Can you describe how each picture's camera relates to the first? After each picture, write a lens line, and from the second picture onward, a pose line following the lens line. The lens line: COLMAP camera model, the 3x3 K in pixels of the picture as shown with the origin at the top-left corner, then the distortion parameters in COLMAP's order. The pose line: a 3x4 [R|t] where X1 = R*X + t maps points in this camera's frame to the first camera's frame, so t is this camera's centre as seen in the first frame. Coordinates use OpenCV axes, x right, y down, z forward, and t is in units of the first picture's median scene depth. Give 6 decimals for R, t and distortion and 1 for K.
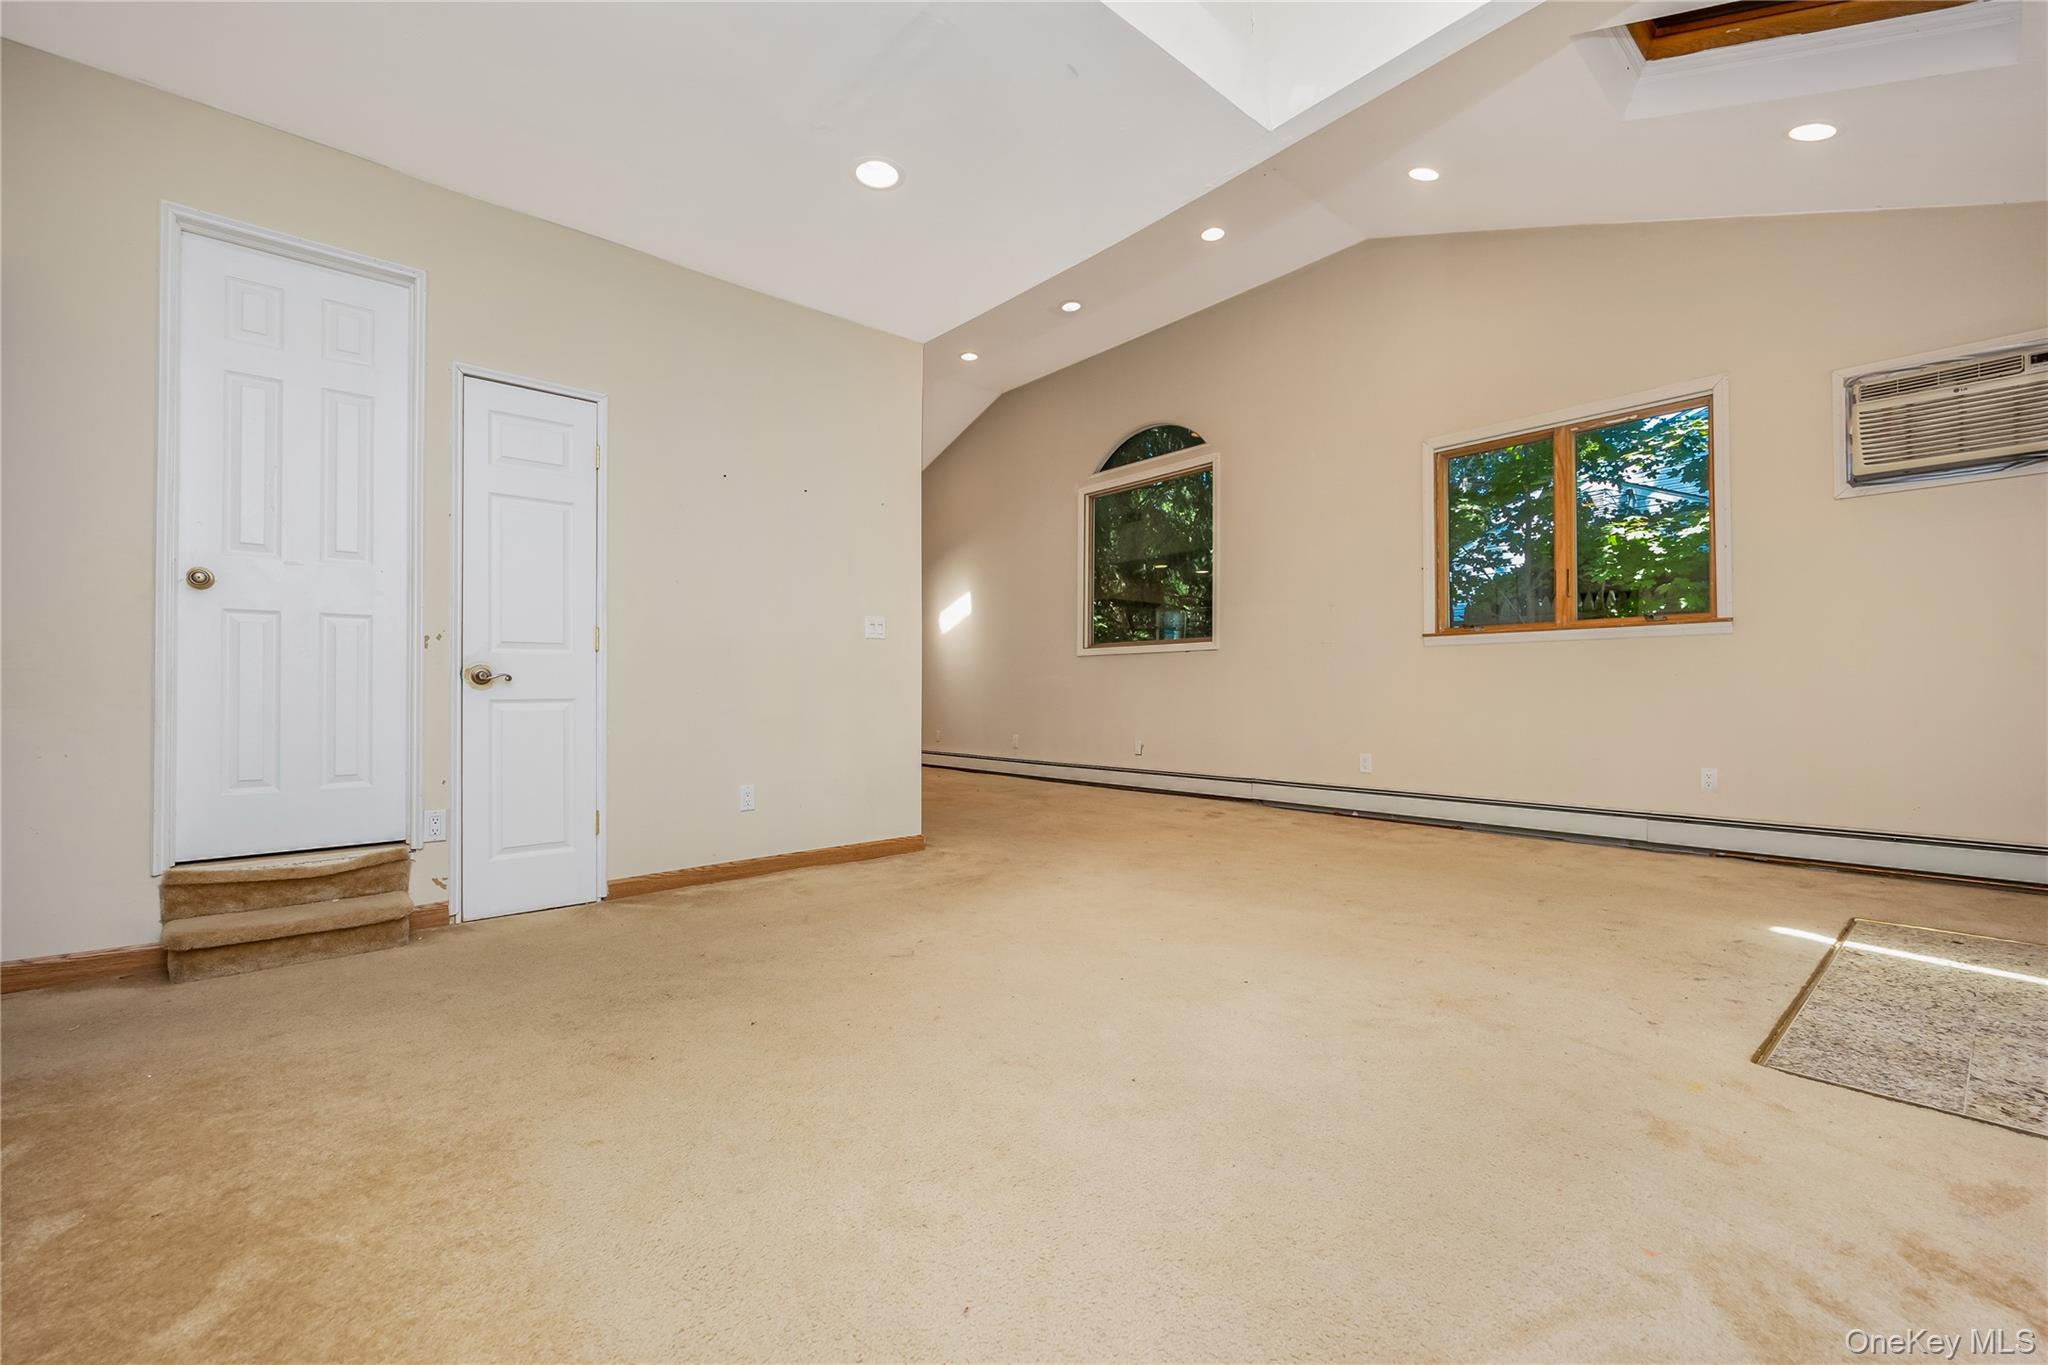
lens RADIAL K [[829.2, 0, 1026.8], [0, 829.2, 683.8], [0, 0, 1]] dist [-0.006703, -0.000596]
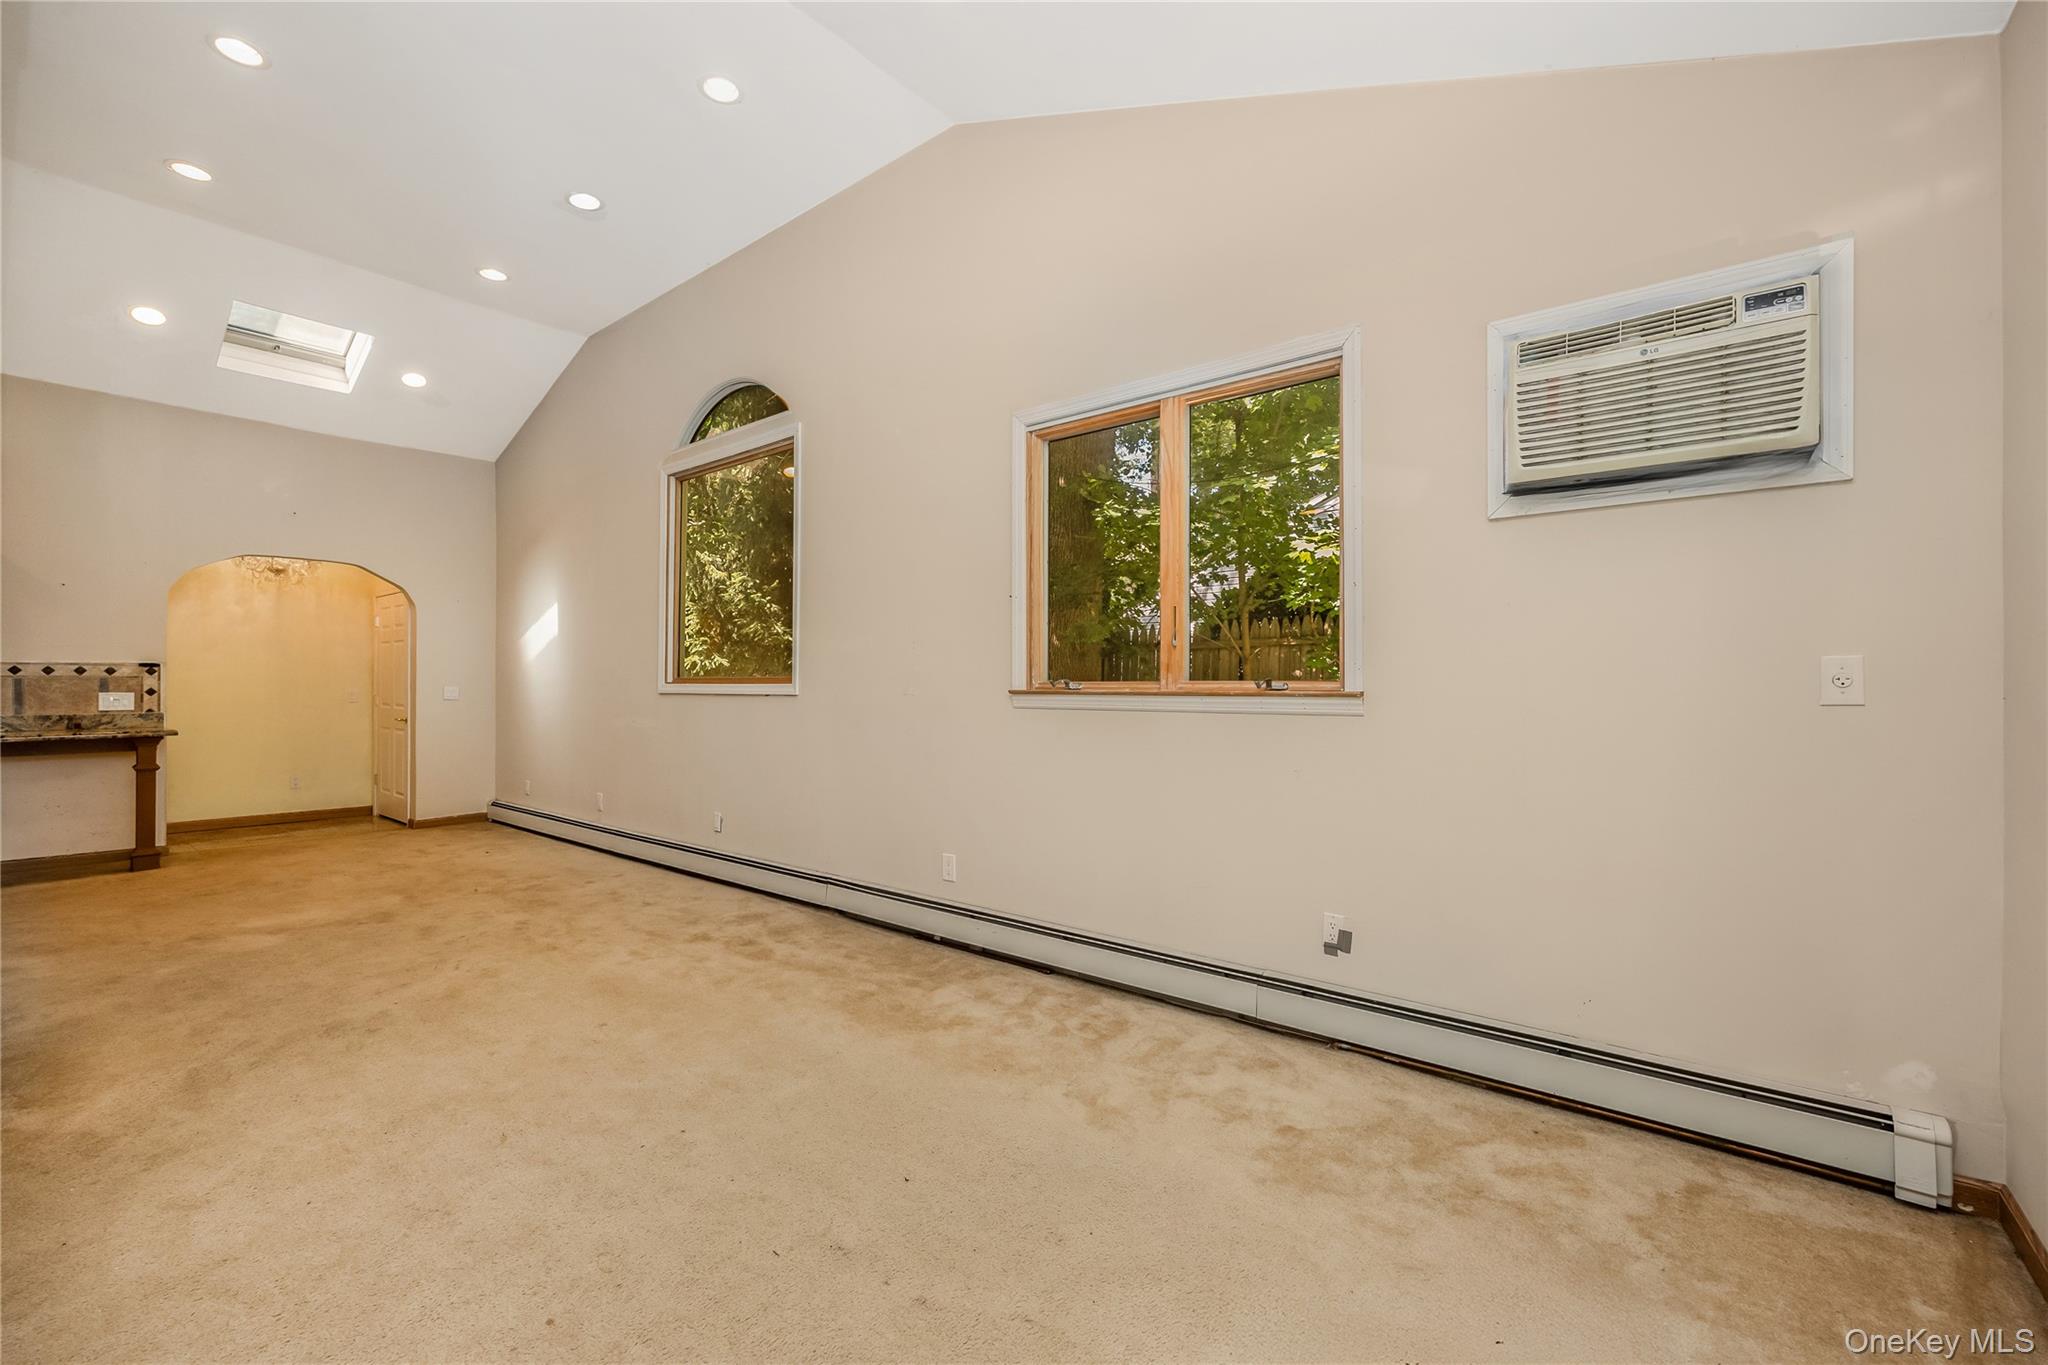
lens RADIAL K [[829.2, 0, 1034.4], [0, 829.2, 683.4], [0, 0, 1]] dist [-0.006703, -0.000596]
pose [[0.982169, -0.004306, 0.187953, 0.379986], [0.001618, 0.999894, 0.014450, -0.078301], [-0.187995, -0.013888, 0.982072, 0.317886]]
